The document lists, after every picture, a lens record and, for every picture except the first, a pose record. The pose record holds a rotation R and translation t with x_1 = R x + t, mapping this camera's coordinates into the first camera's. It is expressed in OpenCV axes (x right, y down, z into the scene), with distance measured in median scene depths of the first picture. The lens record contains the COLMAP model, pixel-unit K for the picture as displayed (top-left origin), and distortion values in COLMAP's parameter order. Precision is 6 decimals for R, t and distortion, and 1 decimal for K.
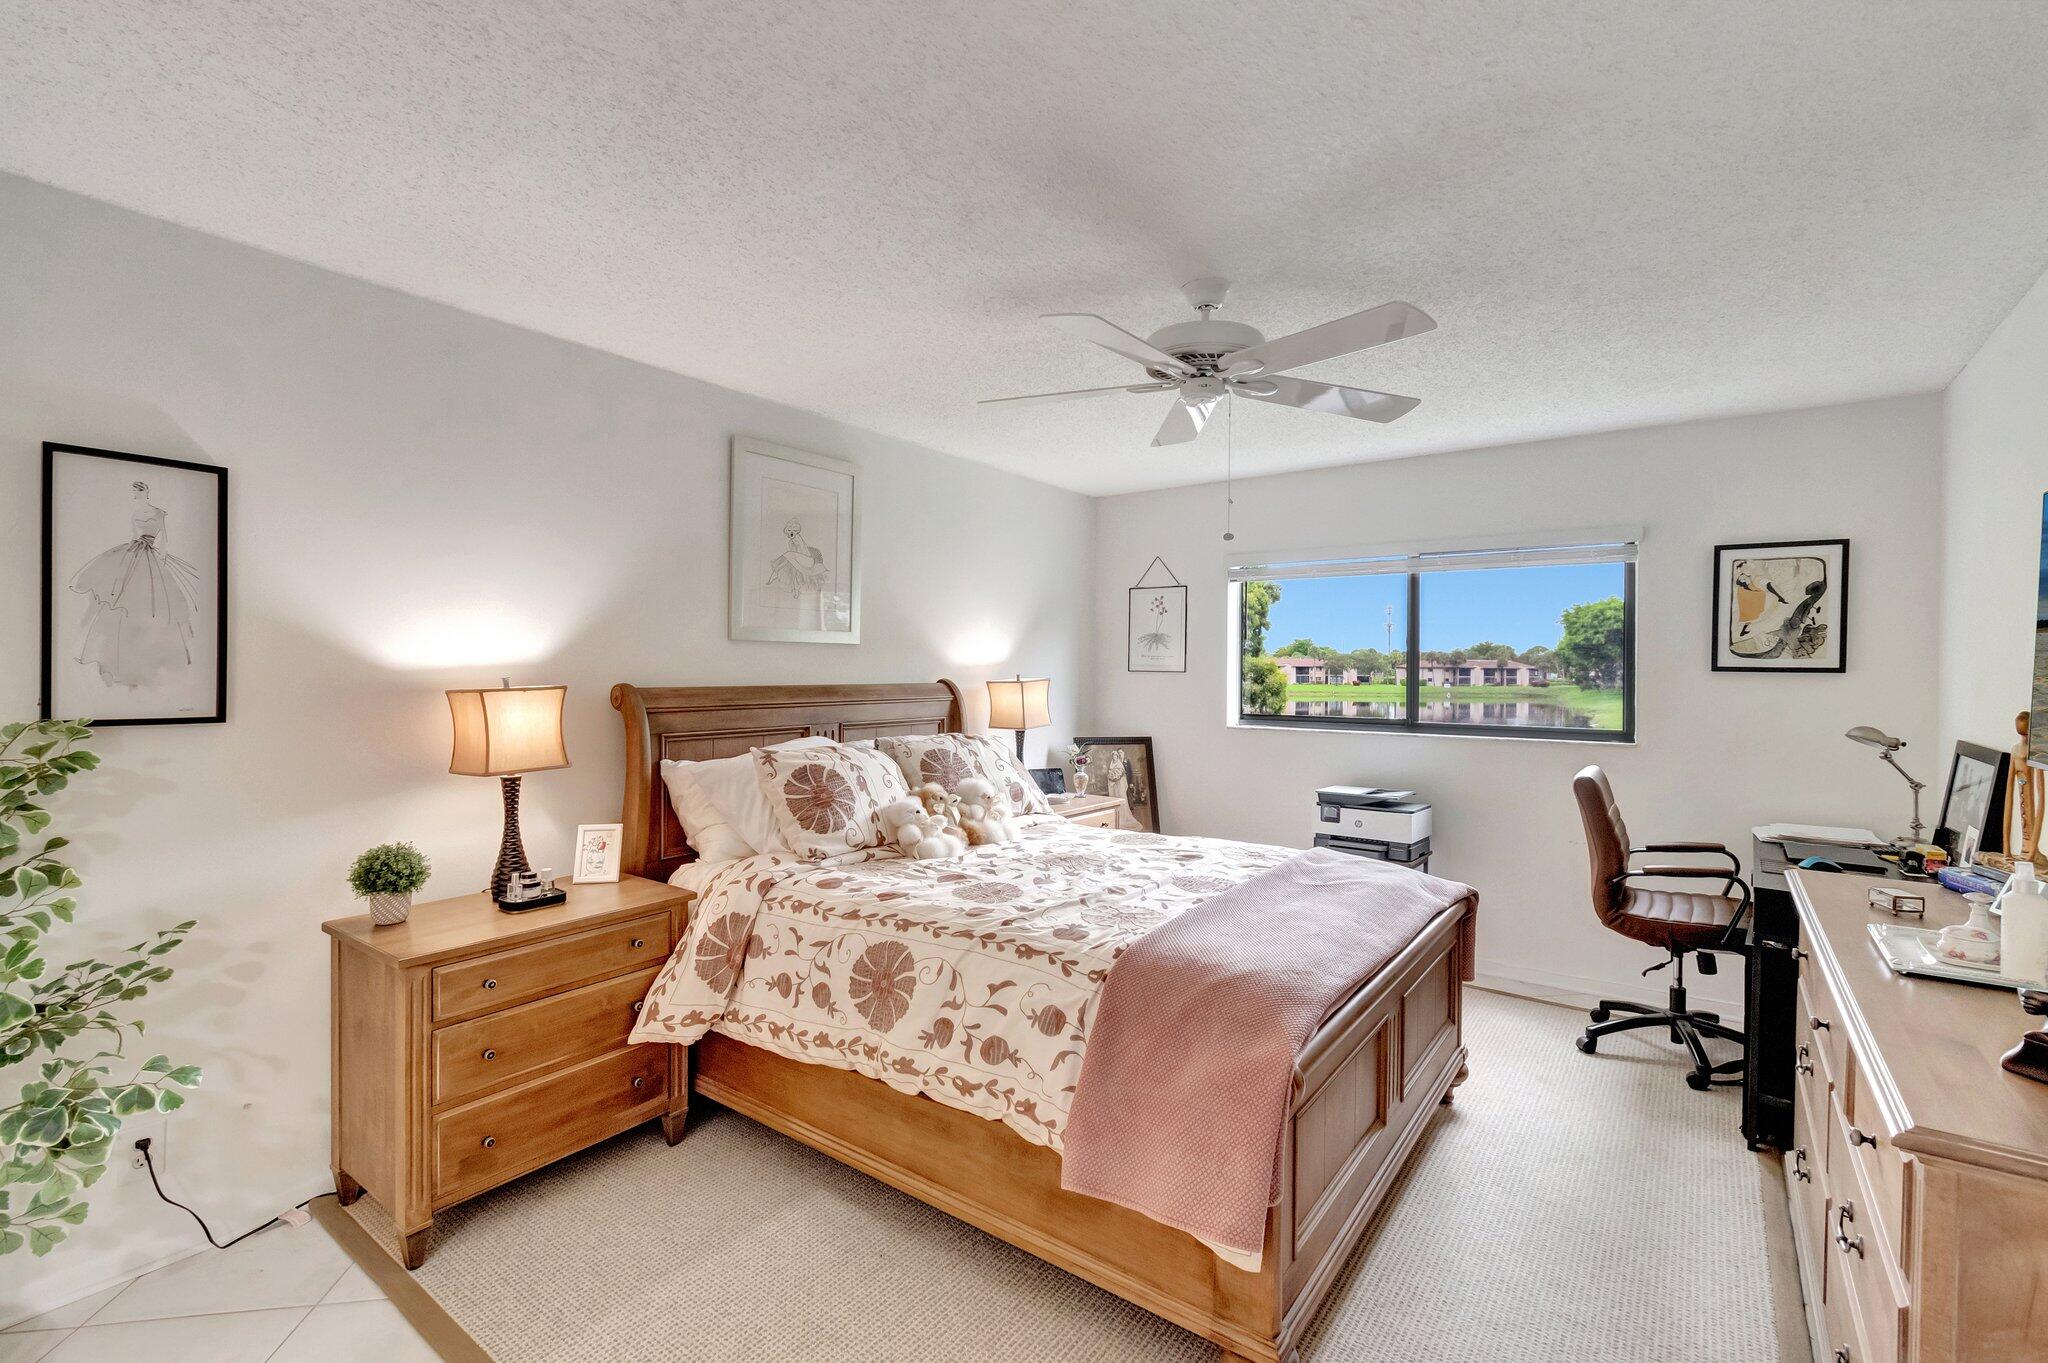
lens RADIAL K [[928.3, 0, 1024.0], [0, 928.3, 681.5], [0, 0, 1]] dist [0.000372, -0.000200]
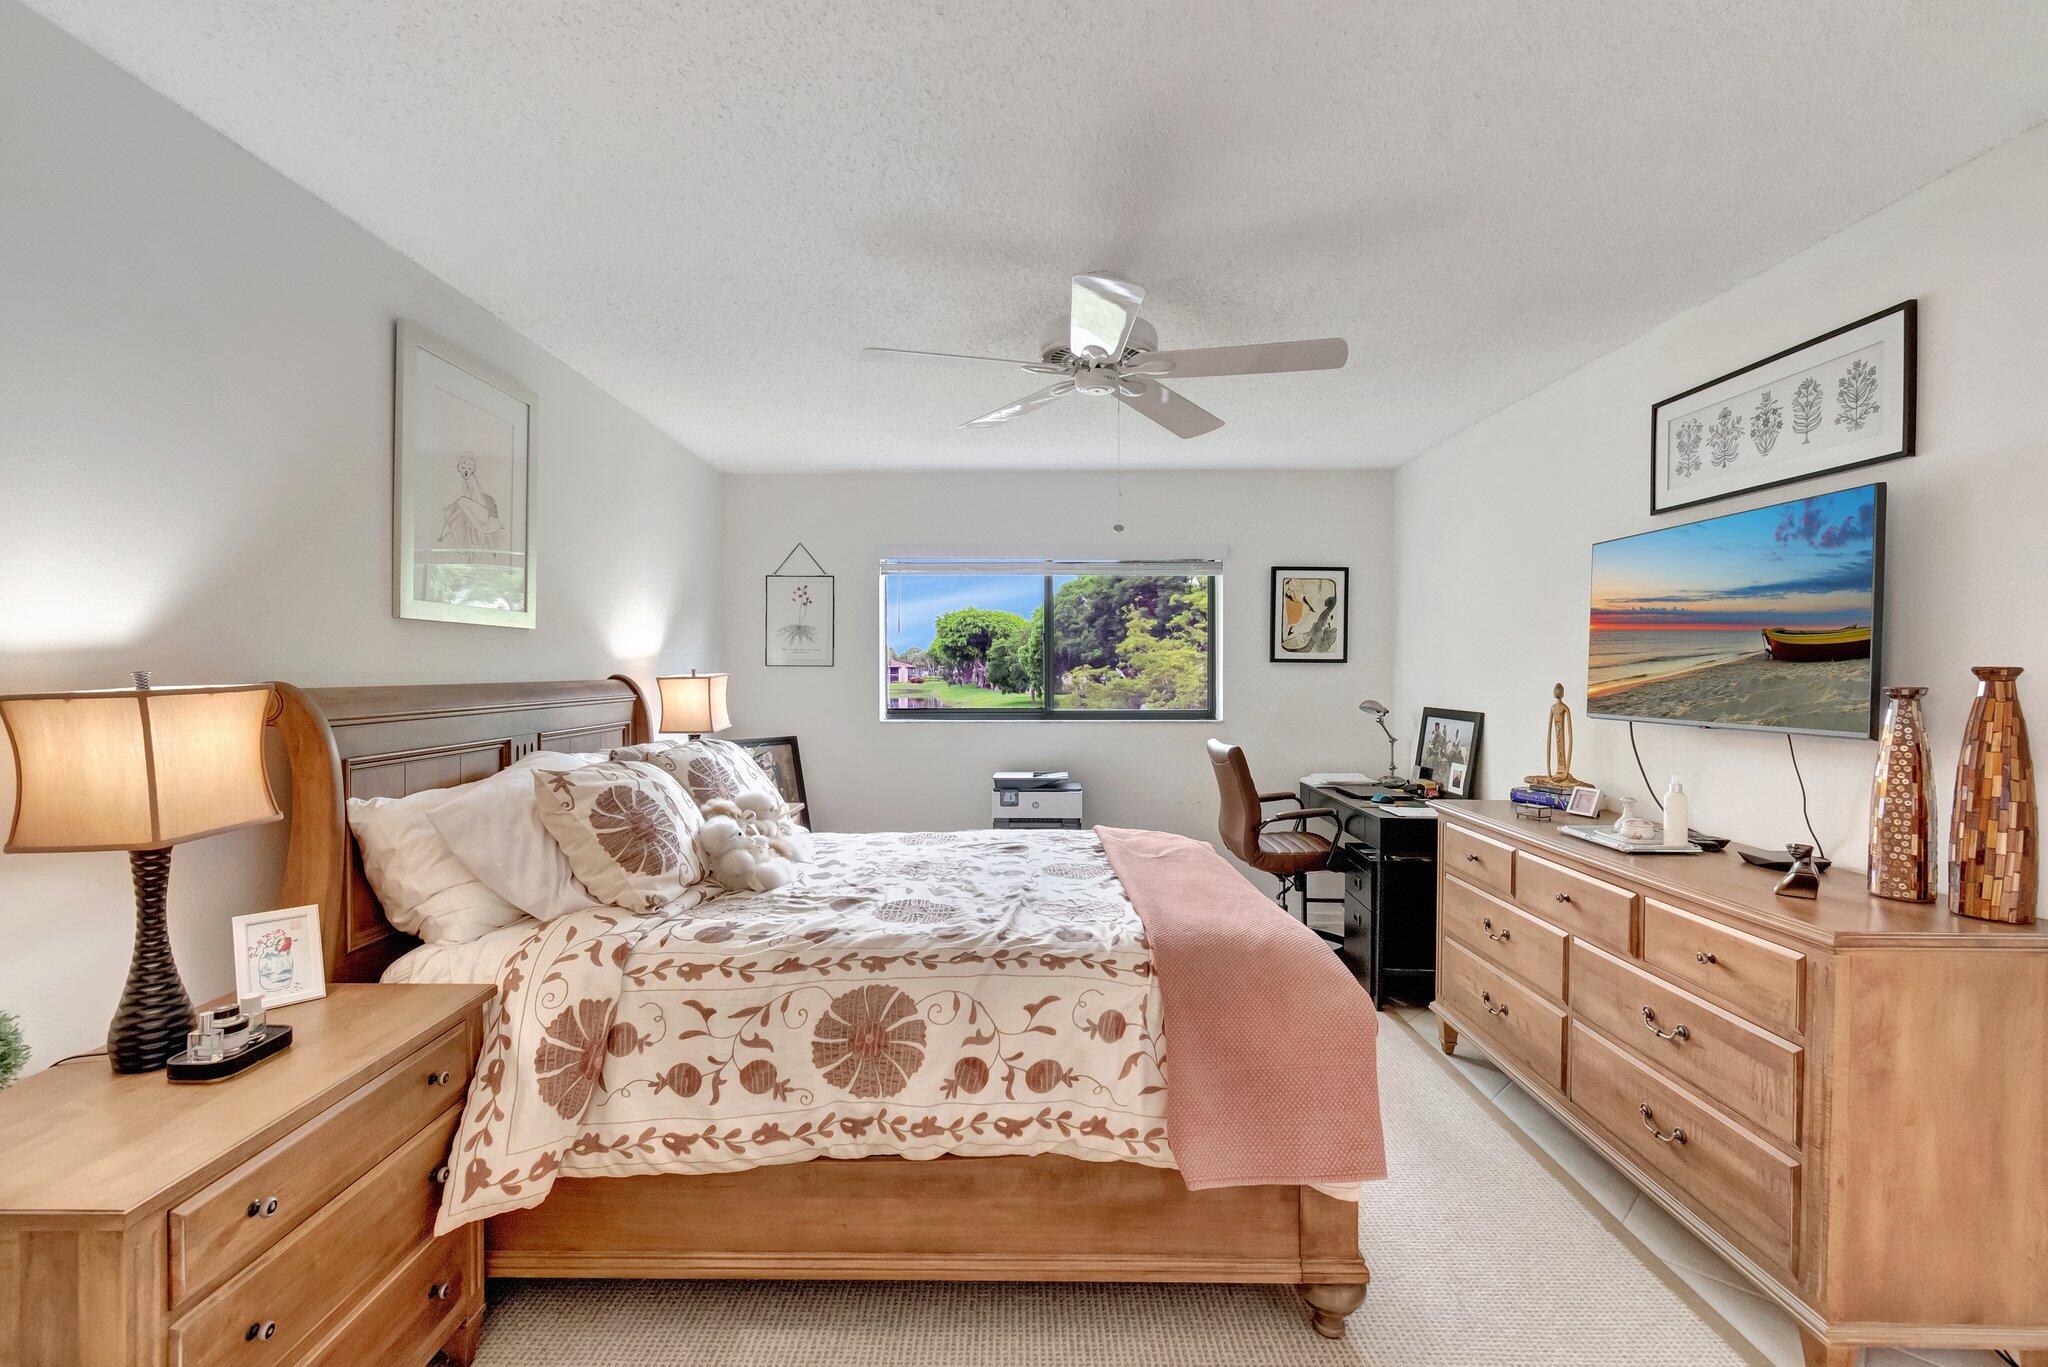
lens RADIAL K [[926.3, 0, 1039.0], [0, 926.3, 679.9], [0, 0, 1]] dist [0.000448, -0.000844]
pose [[0.800122, -0.013585, 0.599683, -0.475532], [0.014370, 0.999891, 0.003478, 0.007287], [-0.599665, 0.005835, 0.800230, 0.232968]]
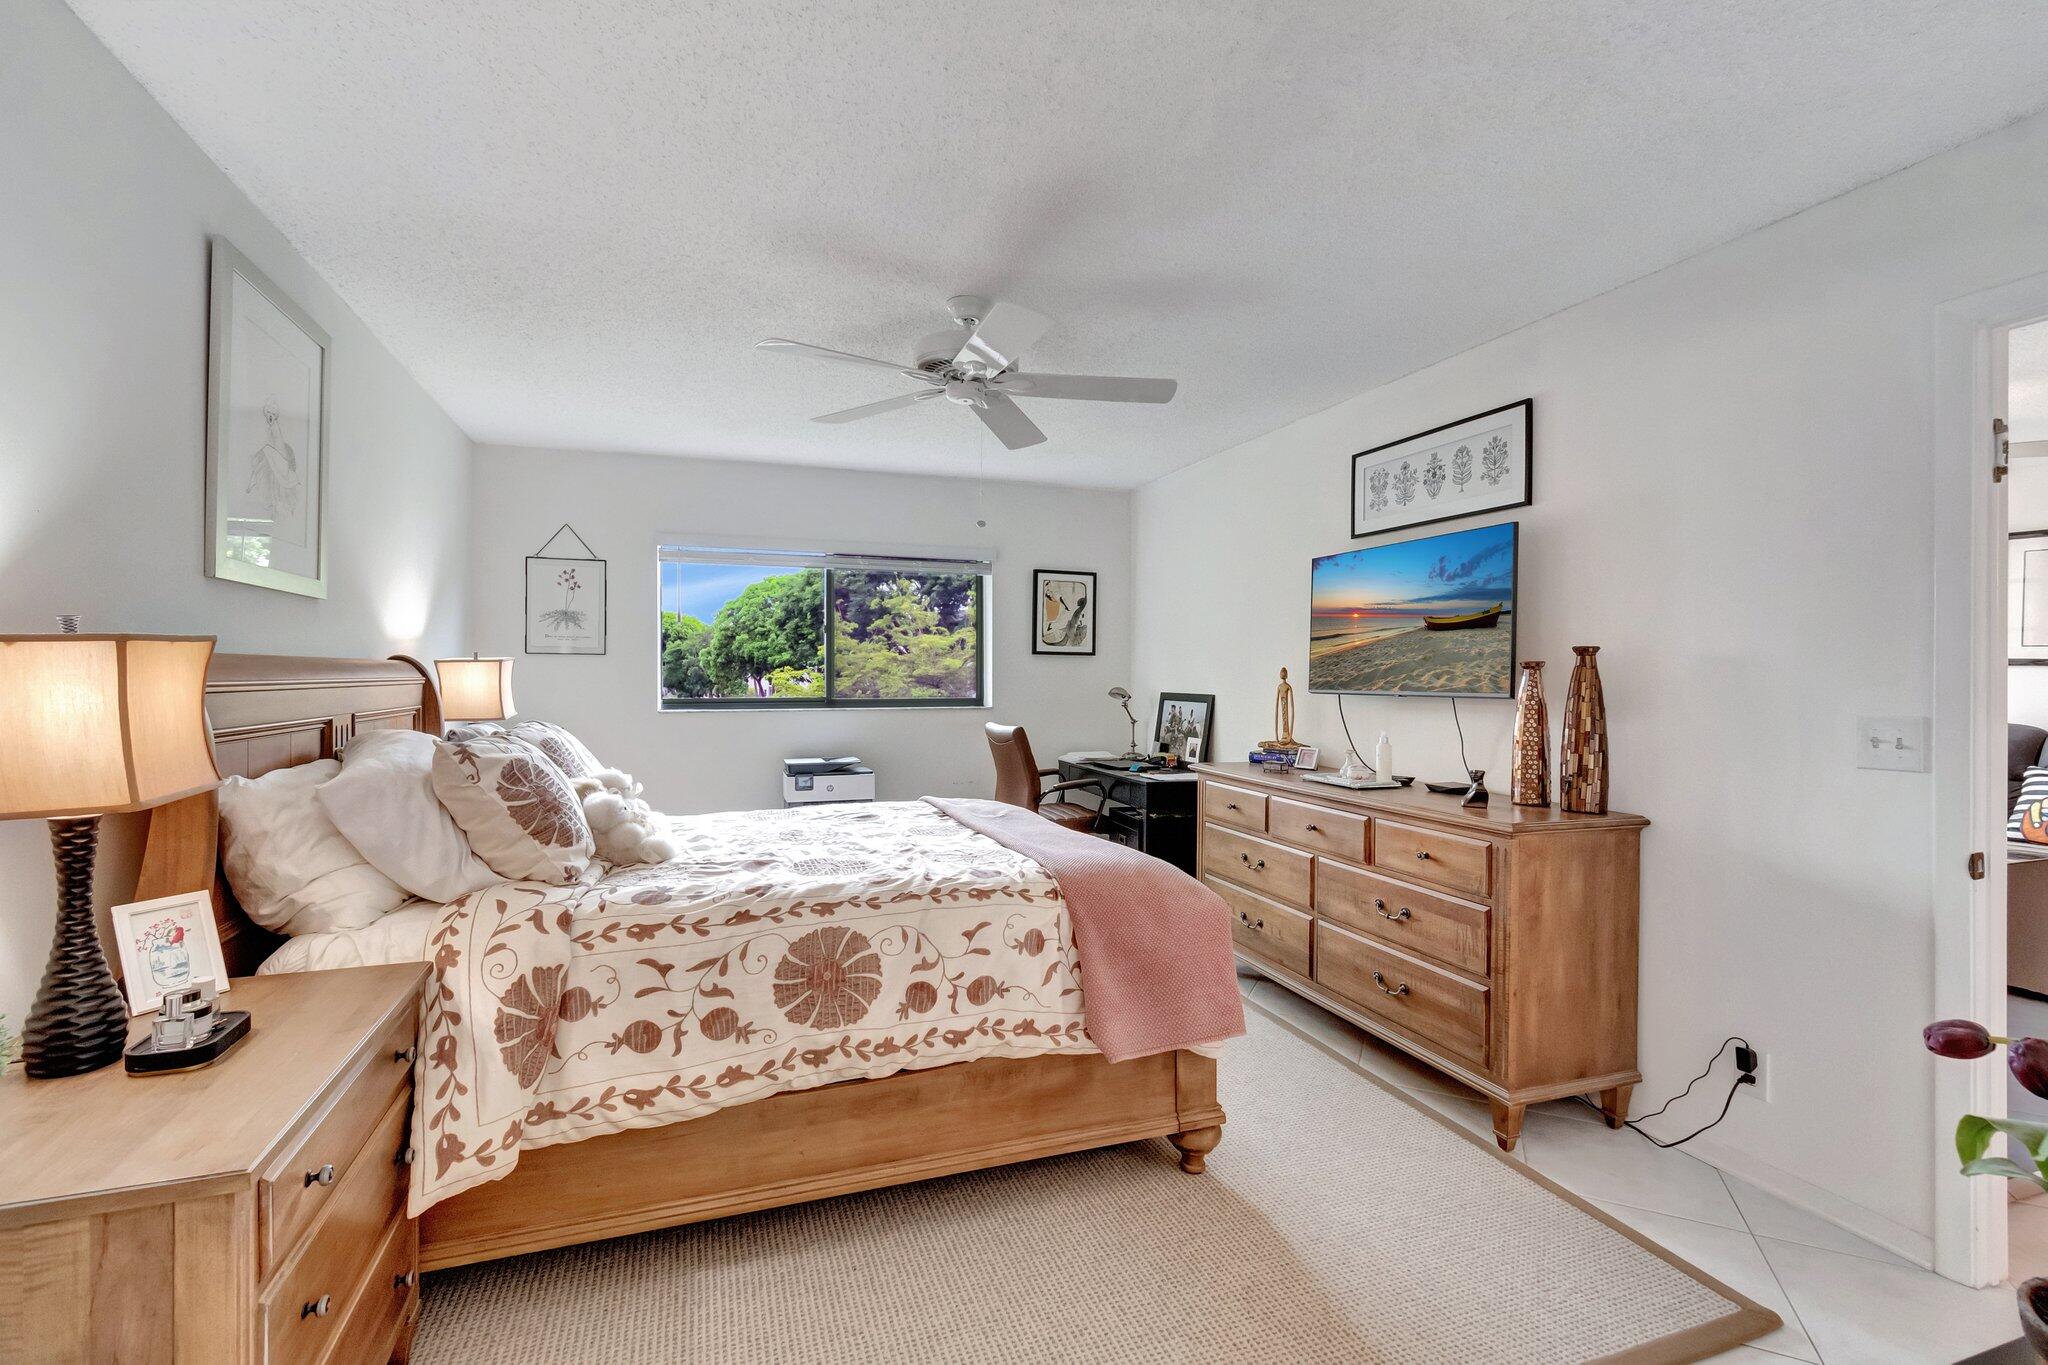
lens RADIAL K [[902.6, 0, 1042.8], [0, 902.6, 679.9], [0, 0, 1]] dist [0.001382, -0.000946]
pose [[0.545903, -0.011315, 0.837772, -0.700813], [0.015139, 0.999879, 0.003640, 0.037392], [-0.837711, 0.010696, 0.546009, 0.320057]]
